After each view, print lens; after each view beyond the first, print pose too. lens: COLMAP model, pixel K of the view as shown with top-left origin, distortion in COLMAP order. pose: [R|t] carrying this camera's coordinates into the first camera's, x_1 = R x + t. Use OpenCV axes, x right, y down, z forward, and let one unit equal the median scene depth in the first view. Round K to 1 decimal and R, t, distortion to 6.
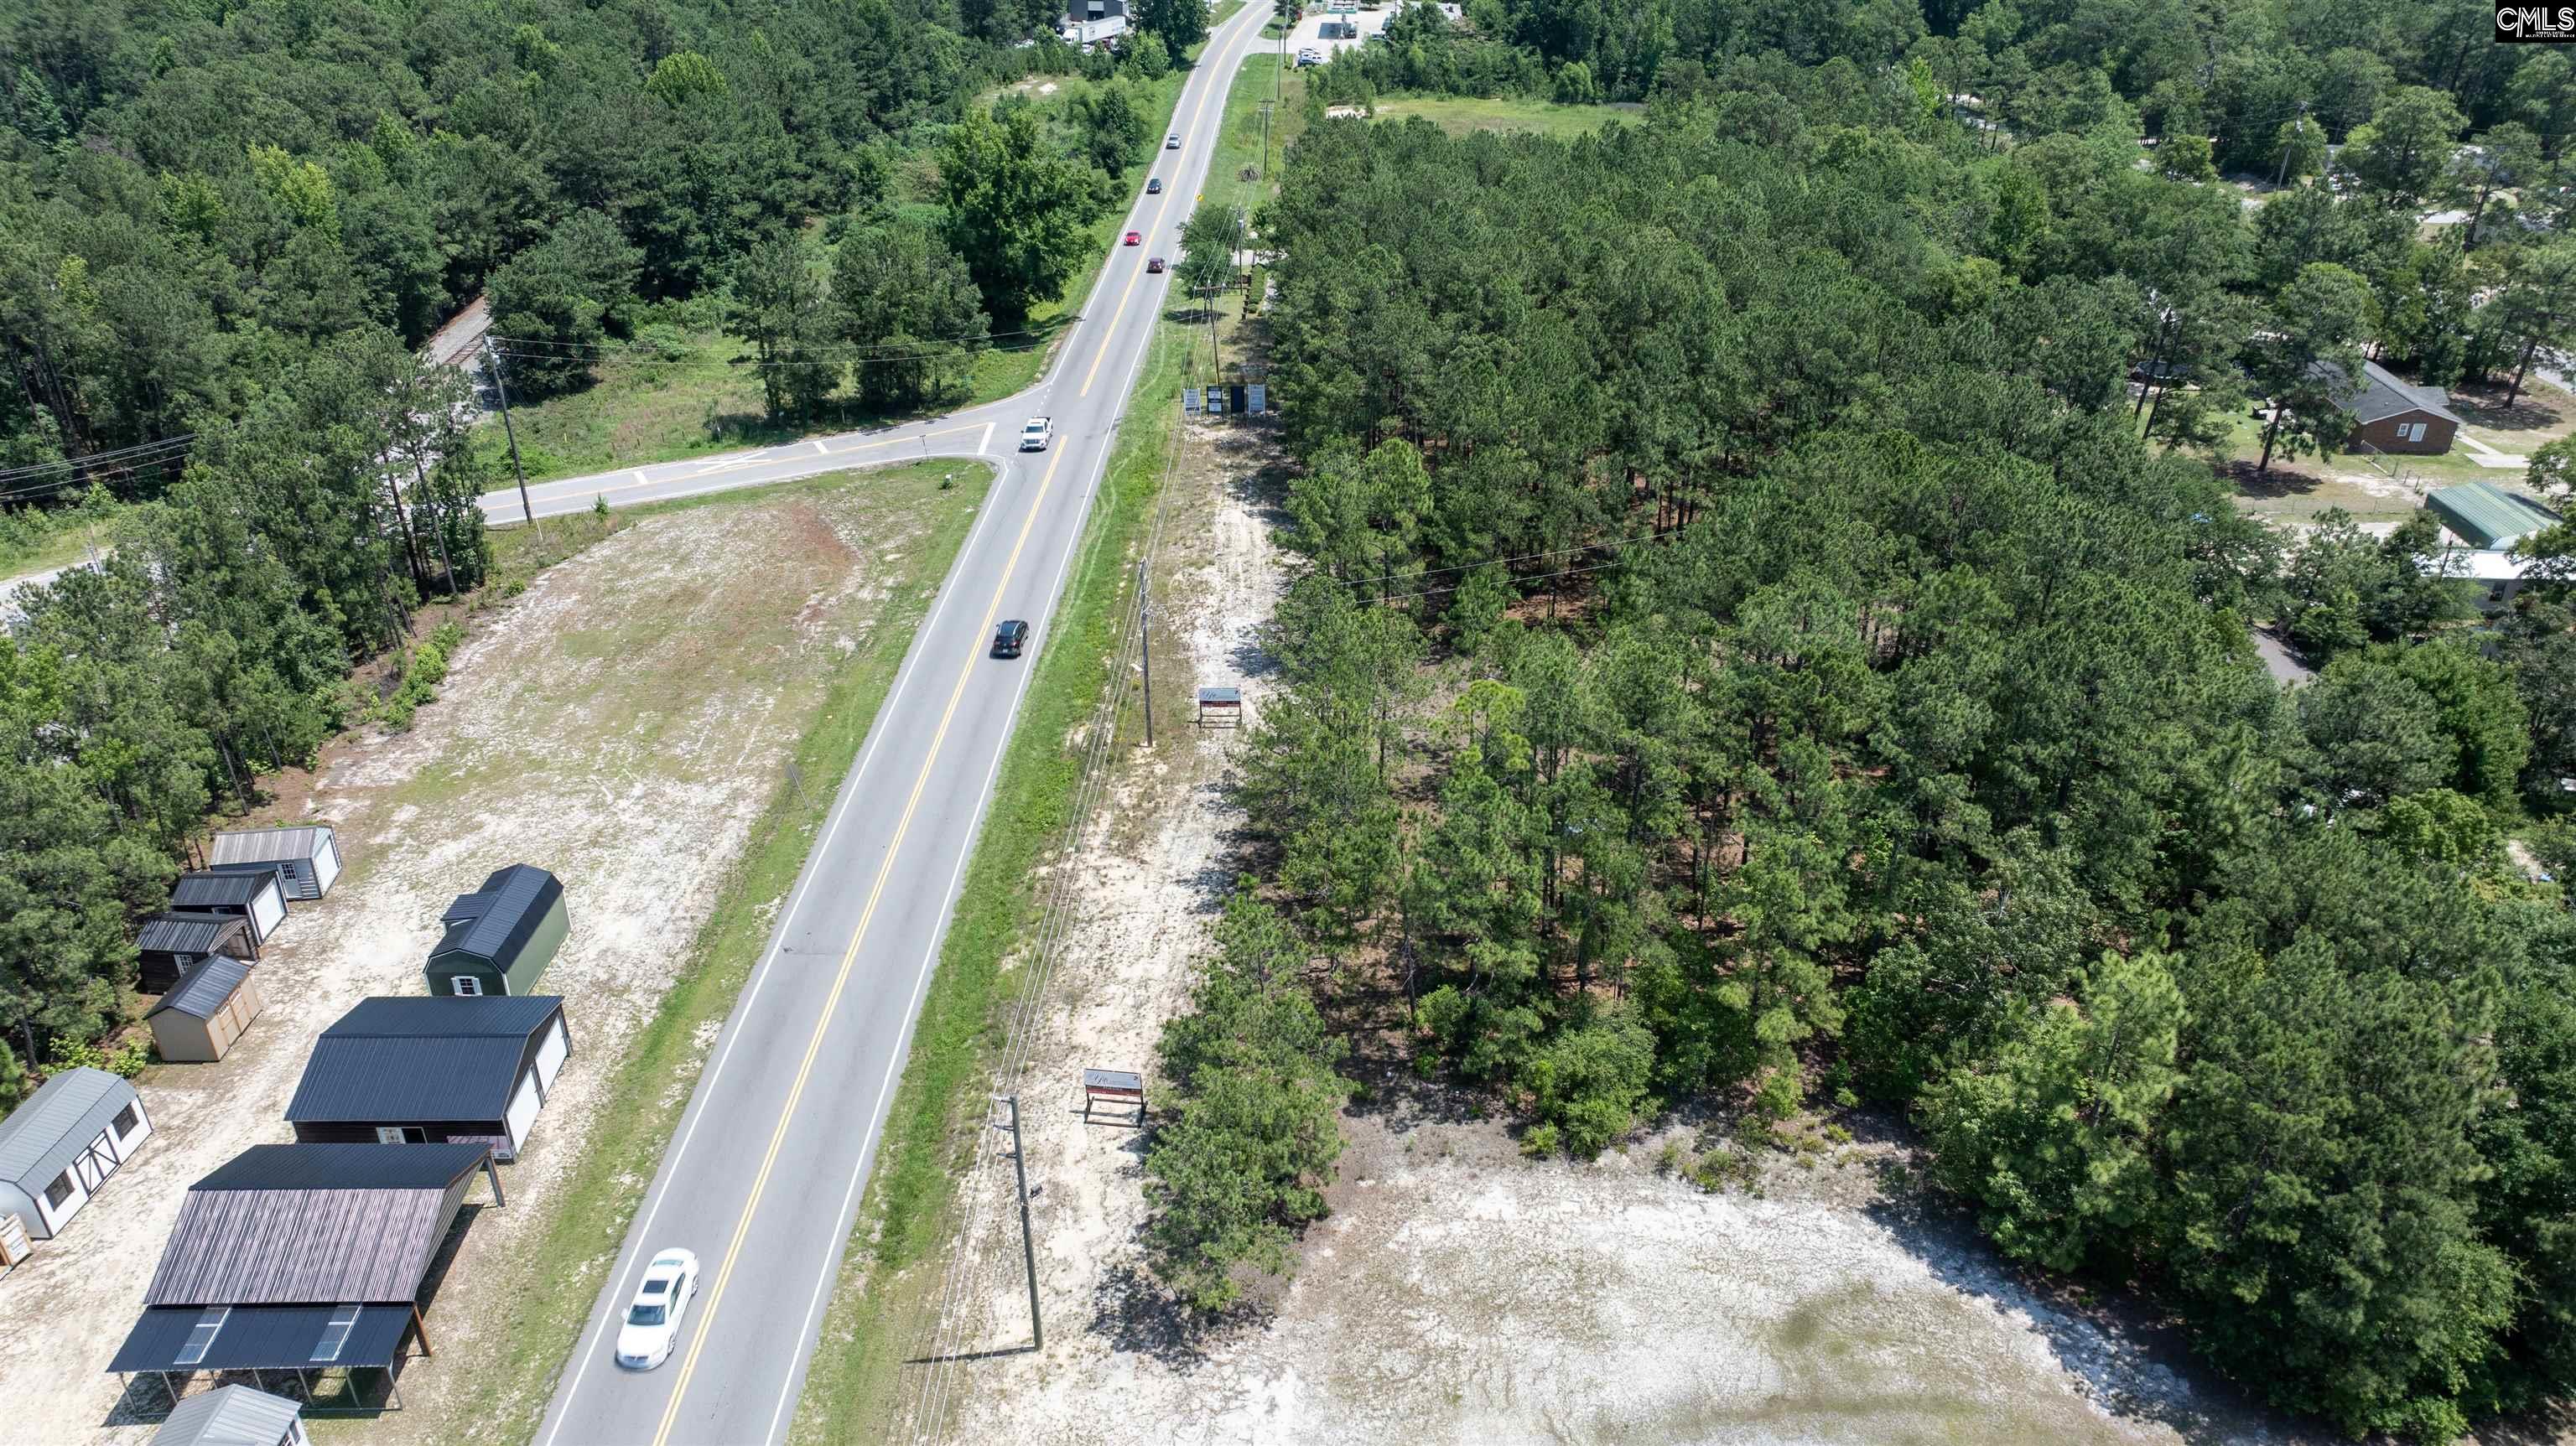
lens RADIAL K [[1831.4, 0, 1292.4], [0, 1831.4, 685.4], [0, 0, 1]] dist [-0.012798, -0.005245]
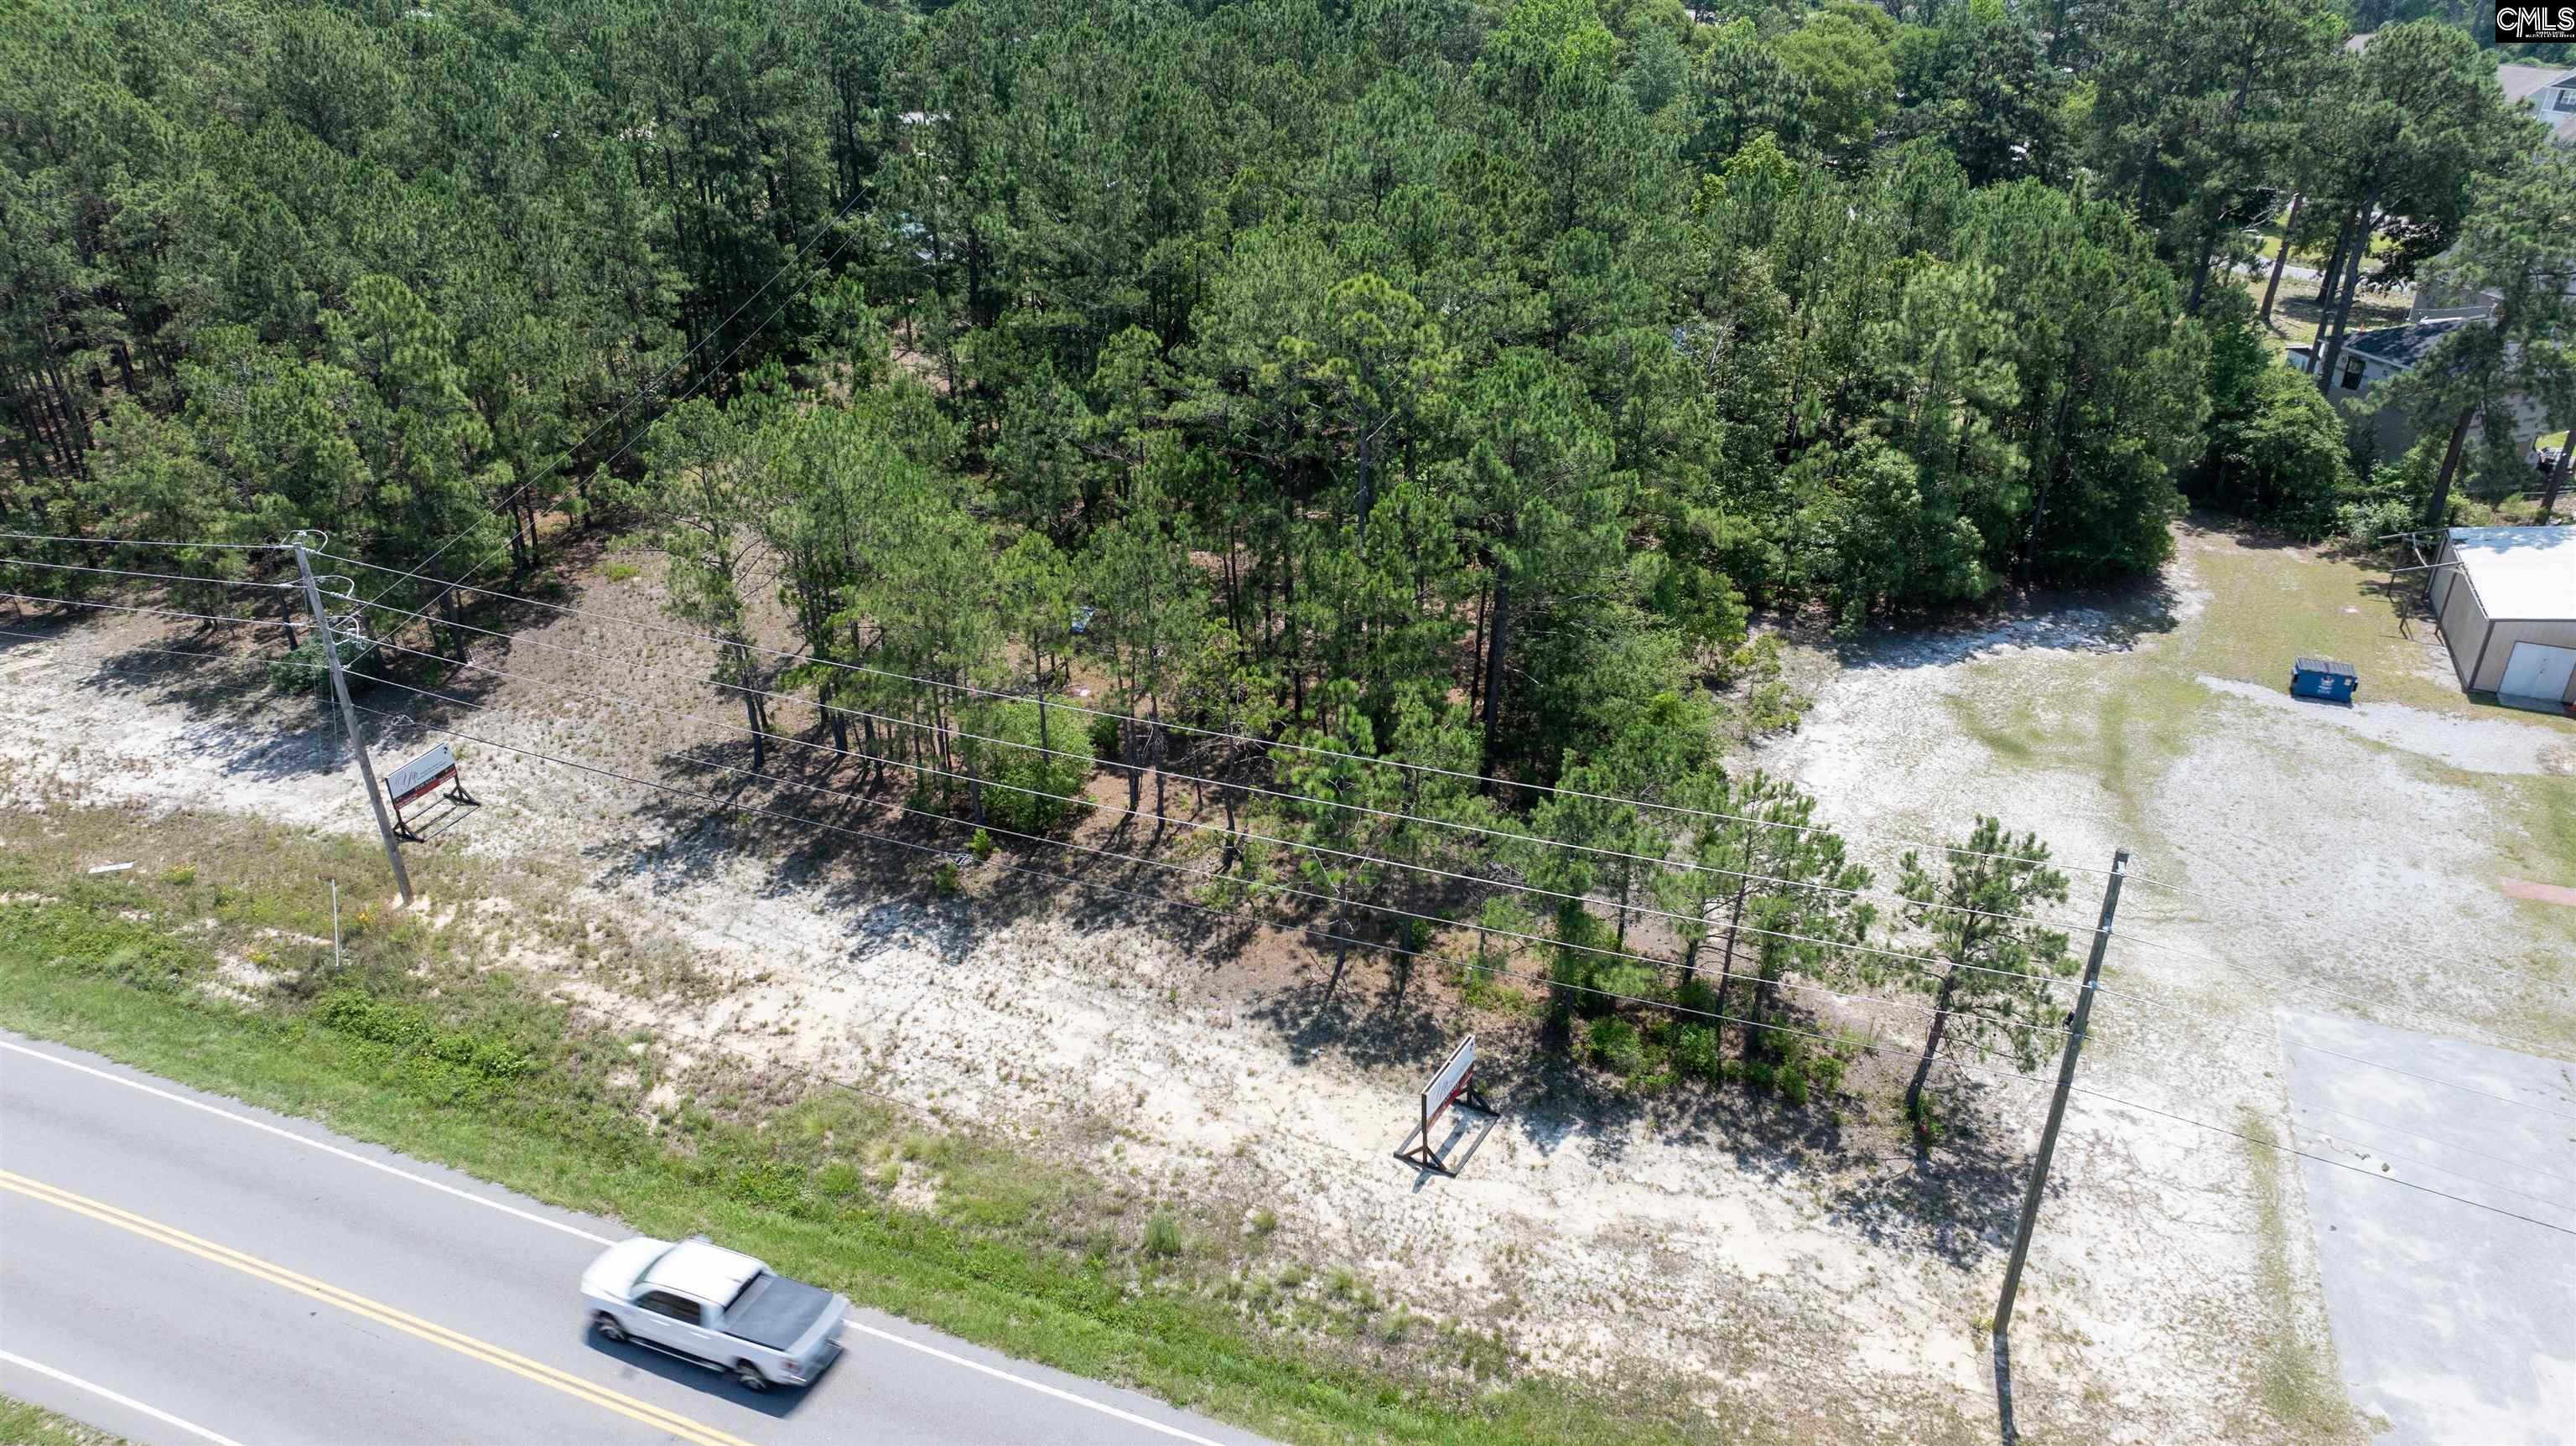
lens RADIAL K [[1831.4, 0, 1292.4], [0, 1831.4, 685.4], [0, 0, 1]] dist [-0.012798, -0.005245]
pose [[0.373108, -0.418819, 0.827878, -0.571118], [0.436479, 0.866637, 0.241715, -0.052379], [-0.818704, 0.271165, 0.506155, 0.766455]]
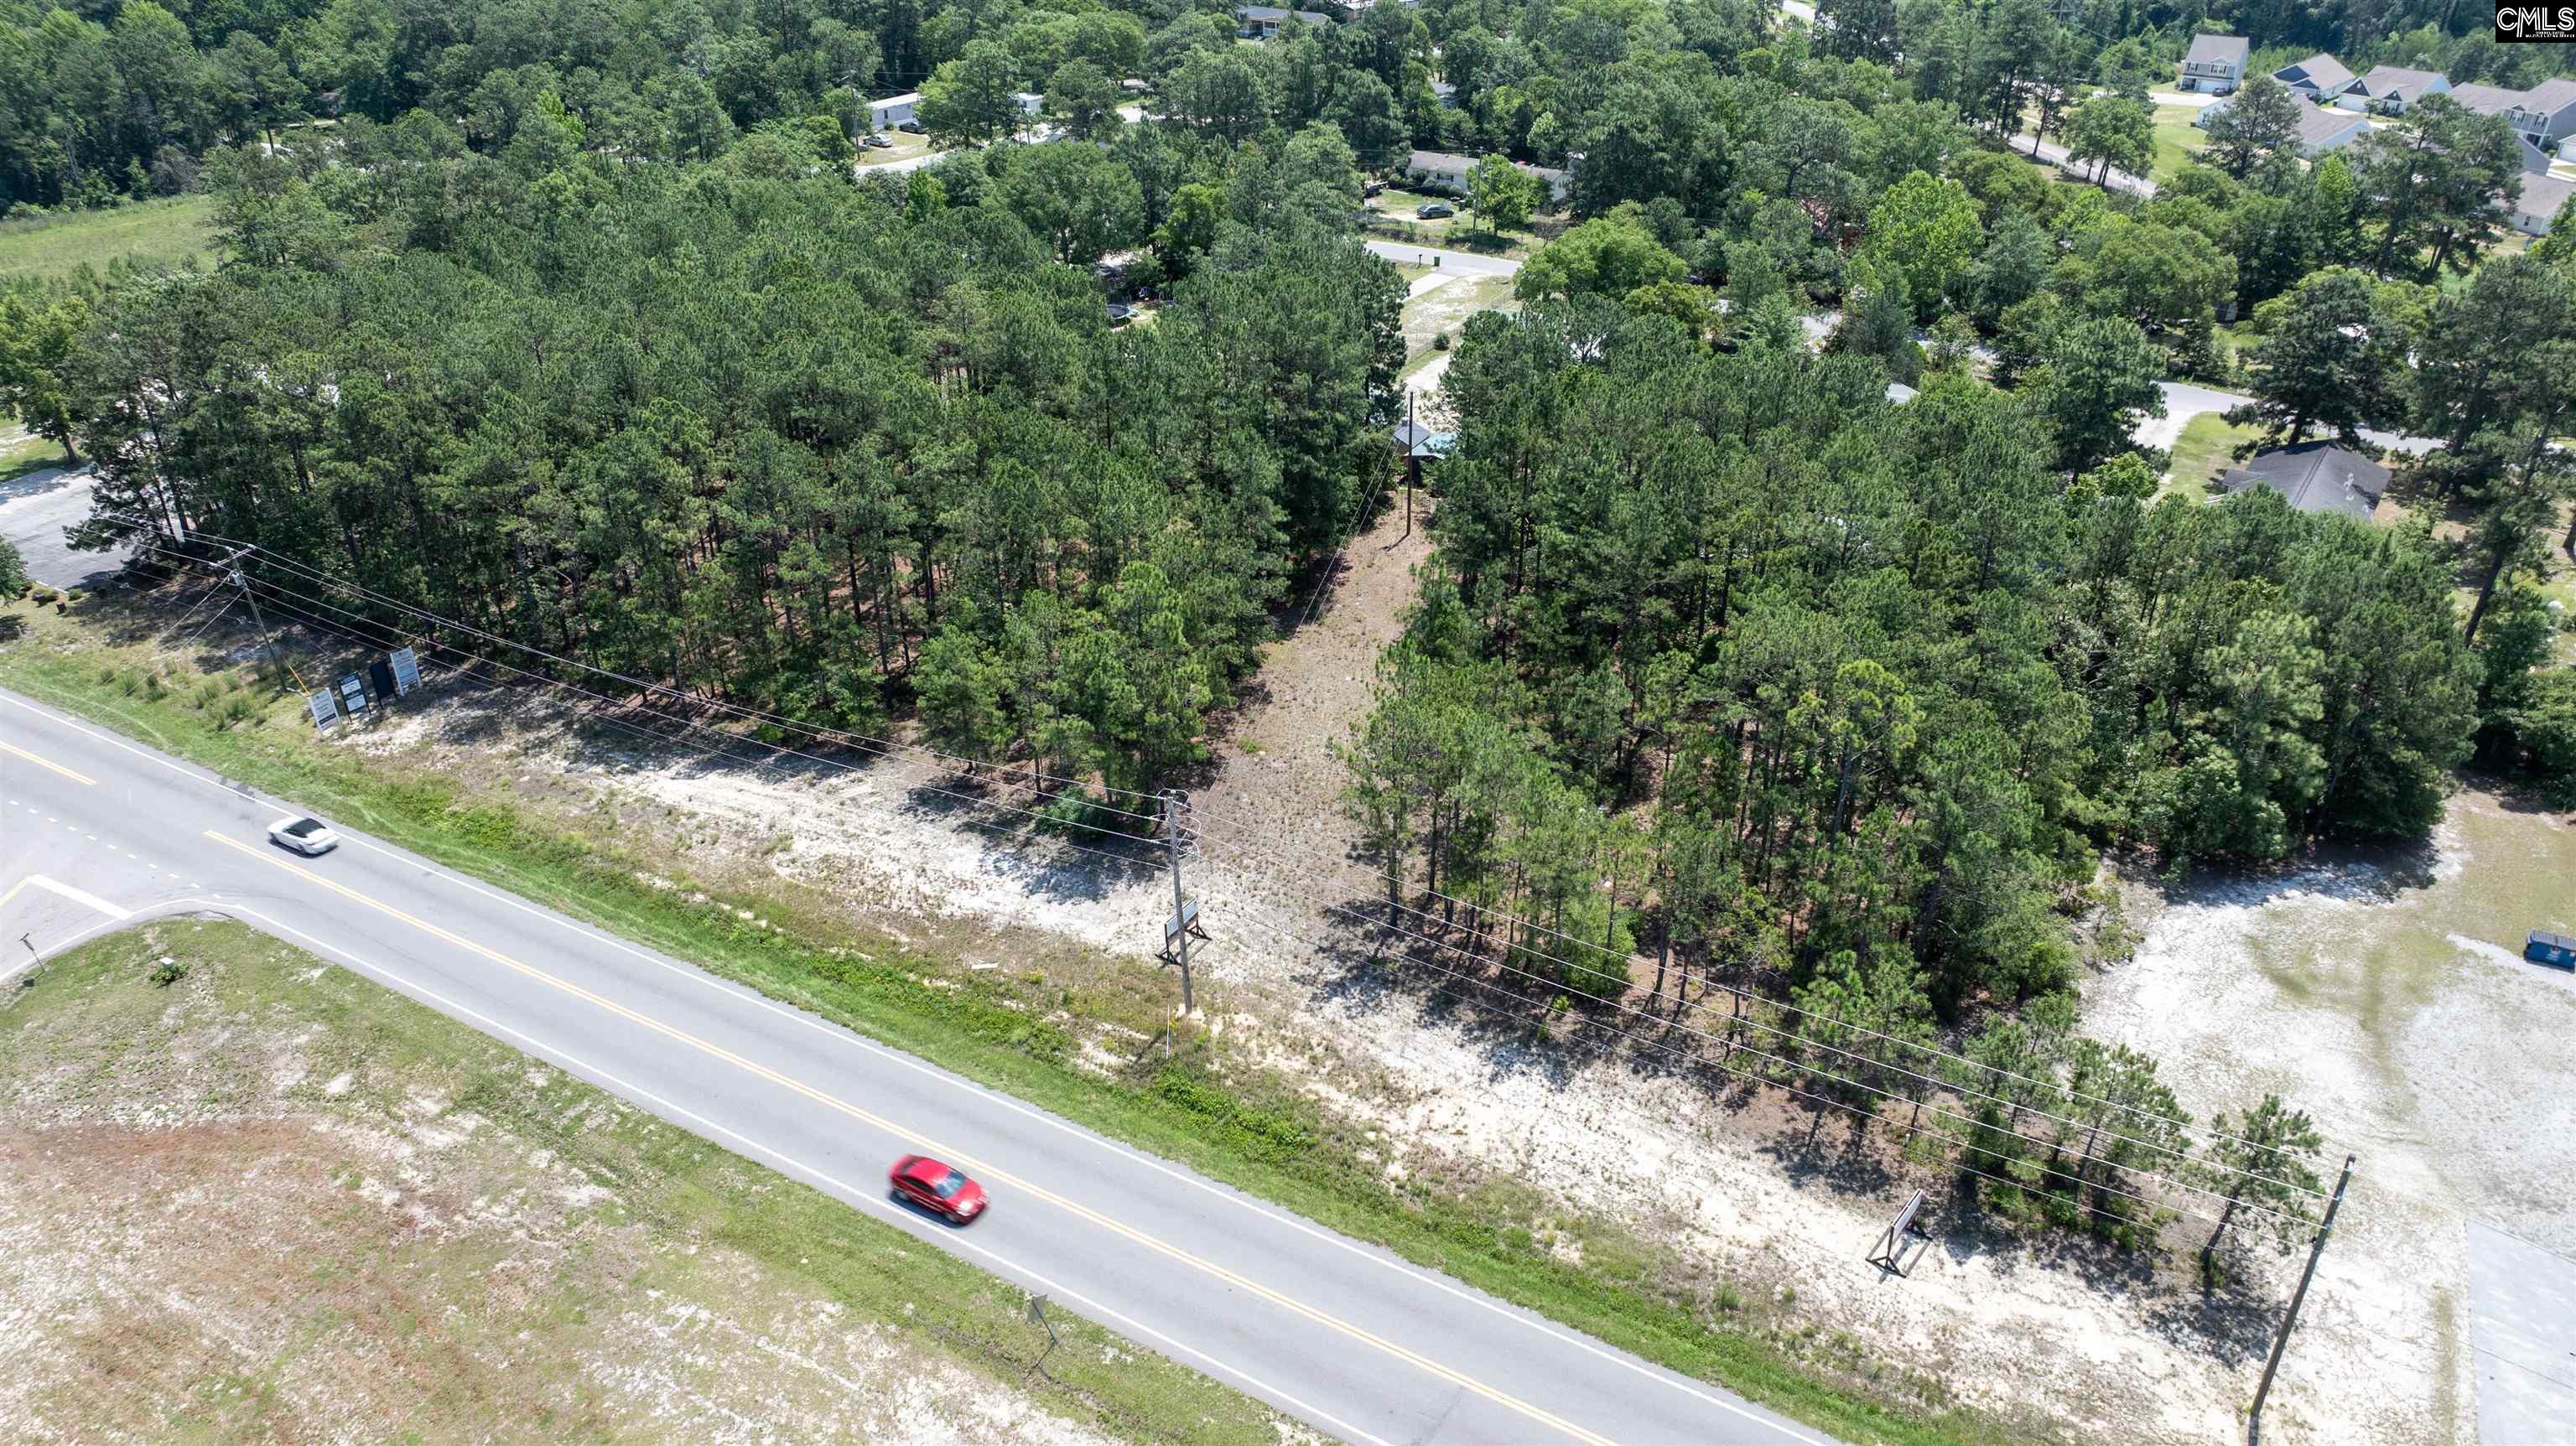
lens RADIAL K [[1826.4, 0, 1288.6], [0, 1826.4, 692.7], [0, 0, 1]] dist [-0.021919, -0.010351]
pose [[0.509329, -0.413271, 0.754845, -0.886808], [0.408883, 0.888026, 0.210295, -0.355378], [-0.757231, 0.201534, 0.621277, 0.657594]]
